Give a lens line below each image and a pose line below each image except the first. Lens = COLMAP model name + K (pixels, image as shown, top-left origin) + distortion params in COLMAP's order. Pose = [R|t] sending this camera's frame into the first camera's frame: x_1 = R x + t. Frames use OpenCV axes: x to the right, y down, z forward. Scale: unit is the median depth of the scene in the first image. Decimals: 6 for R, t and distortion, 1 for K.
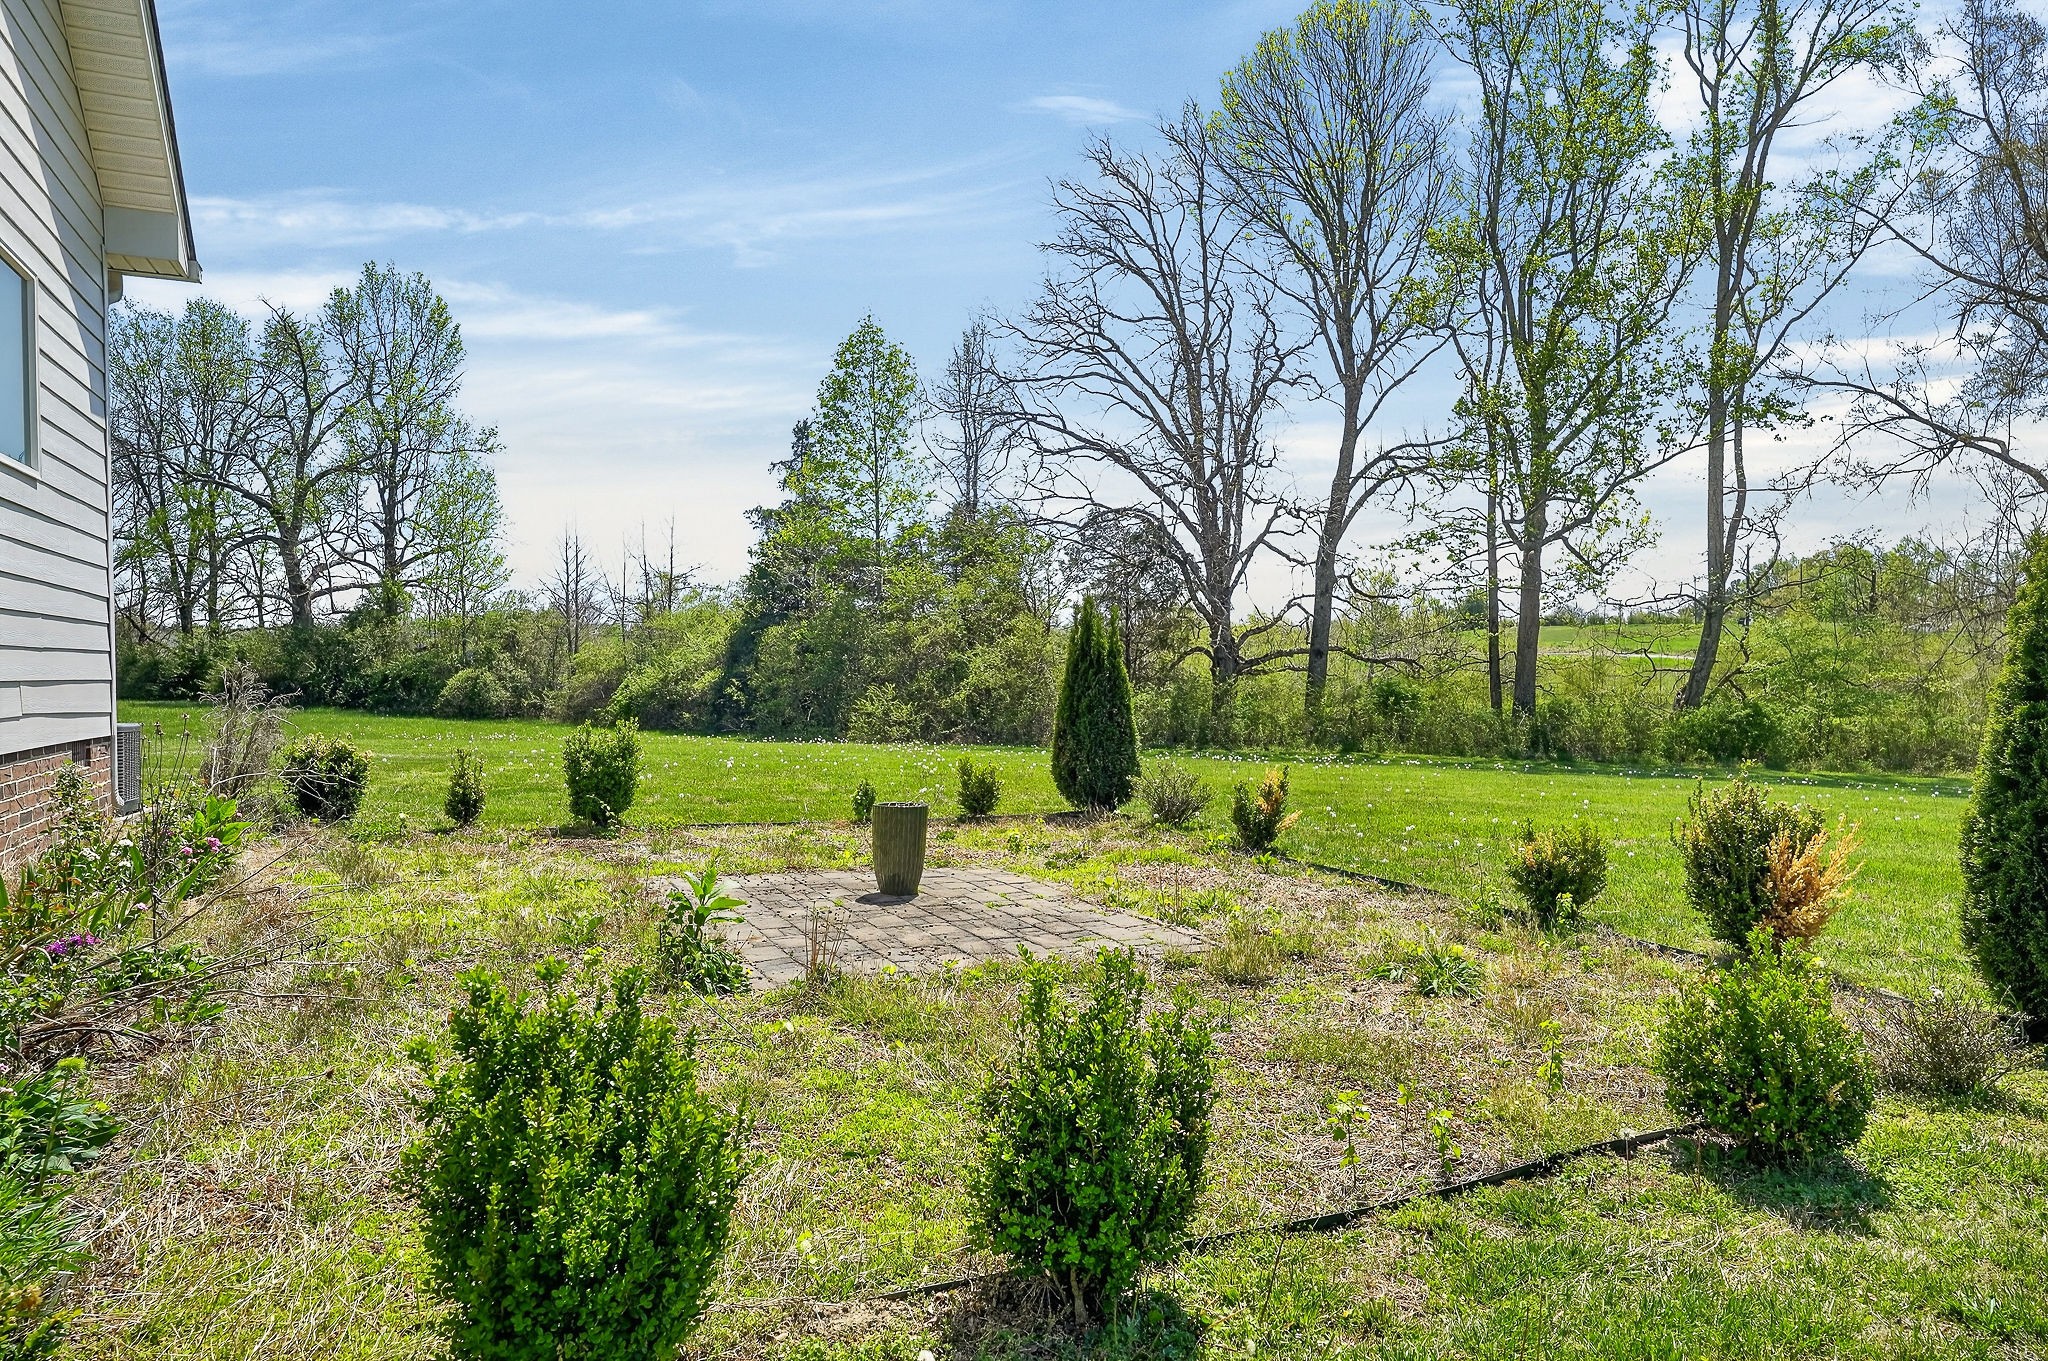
lens RADIAL K [[1267.2, 0, 1023.4], [0, 1267.2, 656.1], [0, 0, 1]] dist [0.002125, 0.000192]
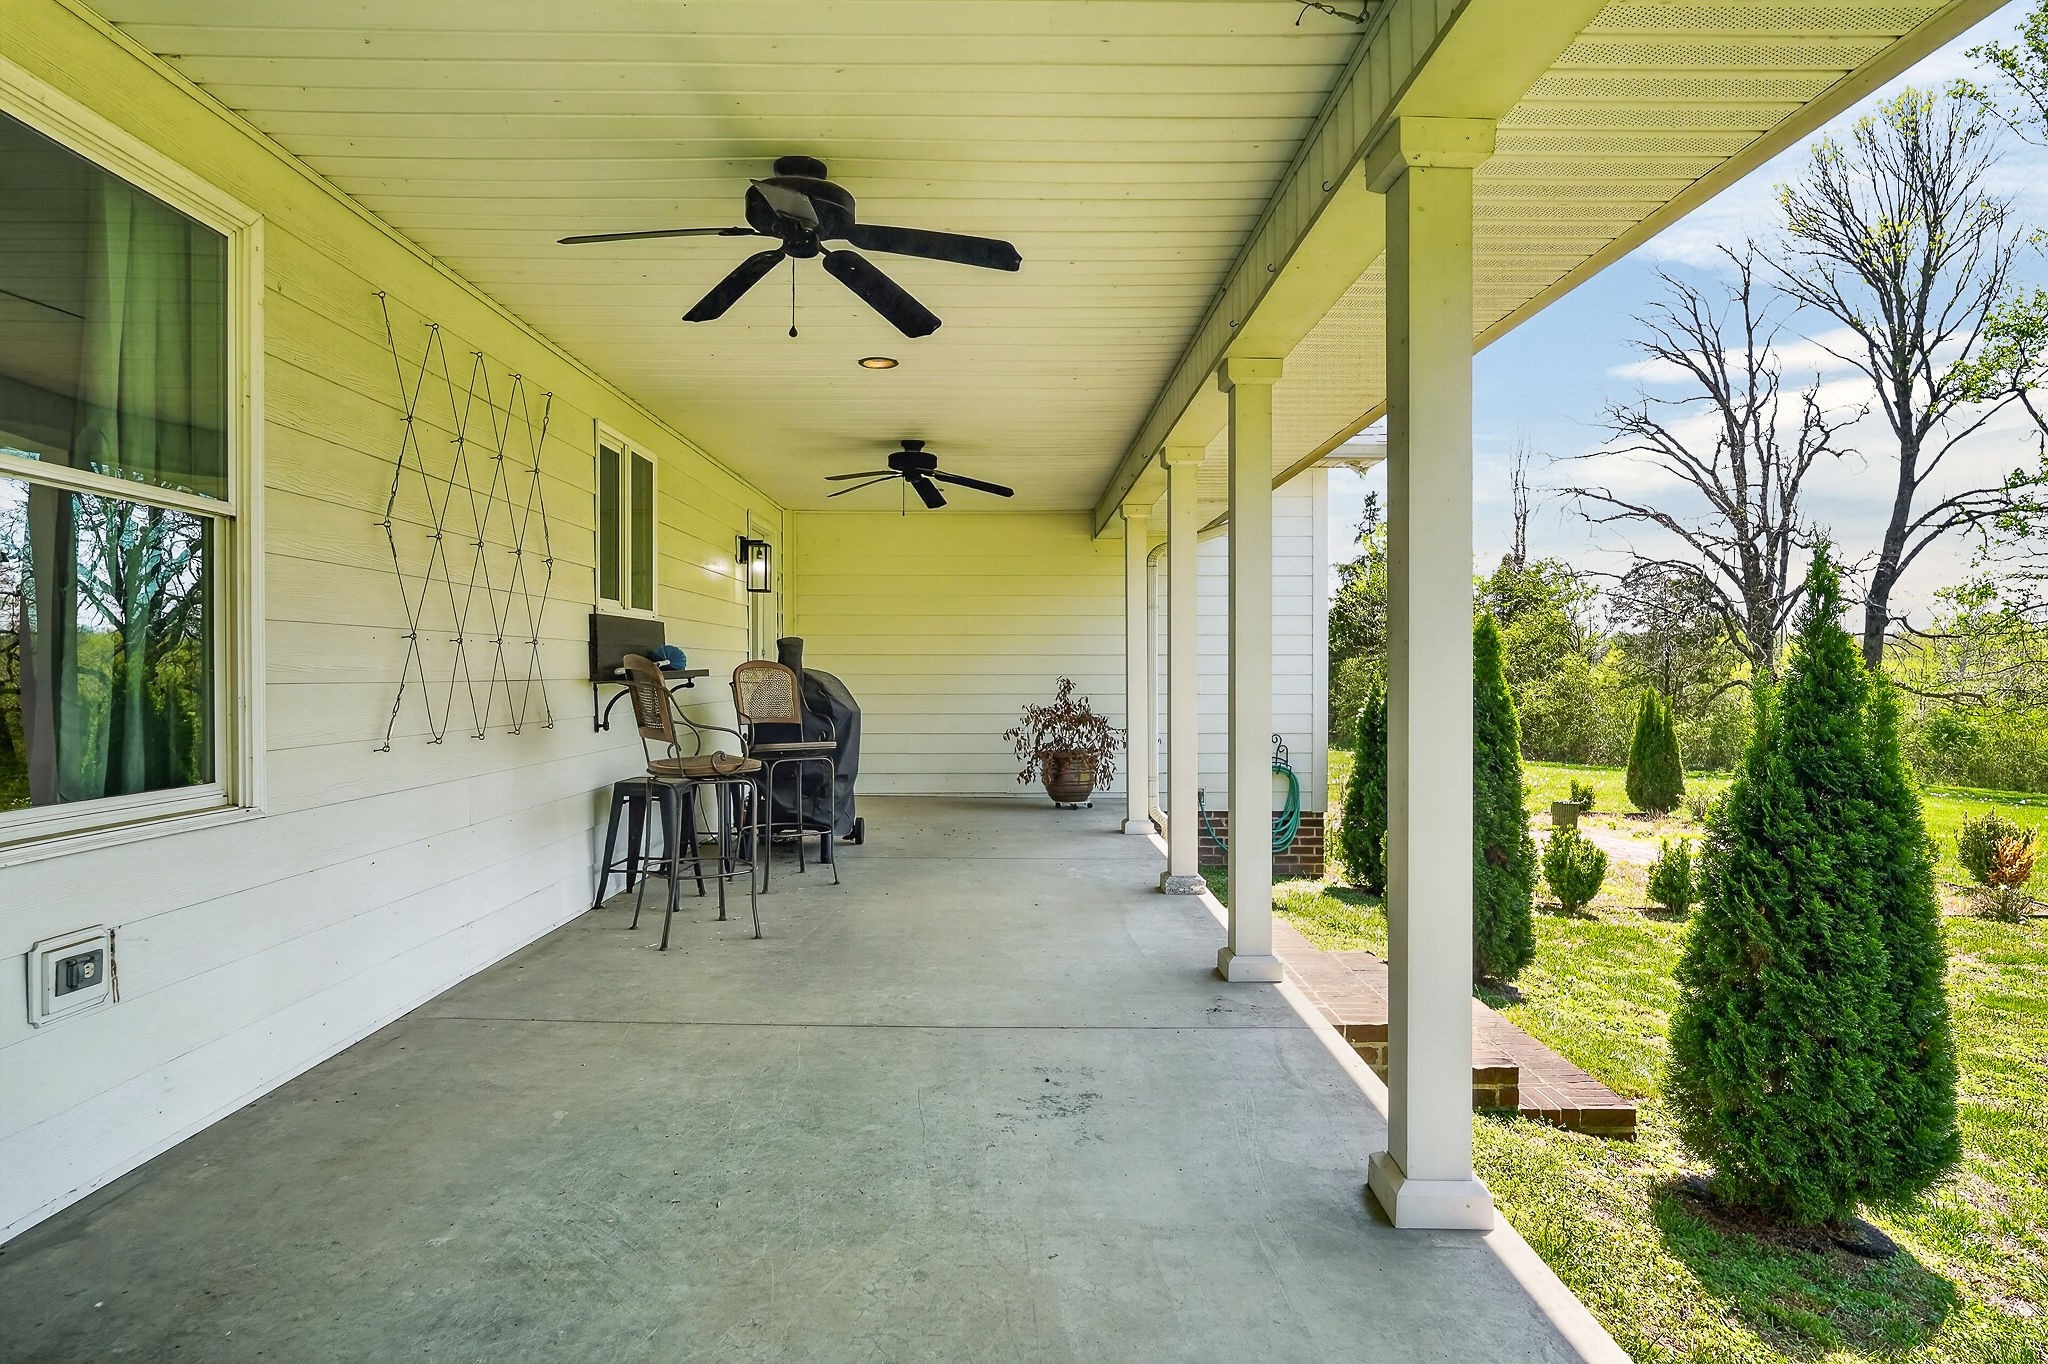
lens RADIAL K [[1099.9, 0, 1024.0], [0, 1099.9, 682.0], [0, 0, 1]] dist [-0.048302, 0.026927]
pose [[0.901605, 0.015346, -0.432287, -0.020876], [-0.010616, 0.999854, 0.013353, -0.013967], [0.432429, -0.007449, 0.901637, -0.155219]]
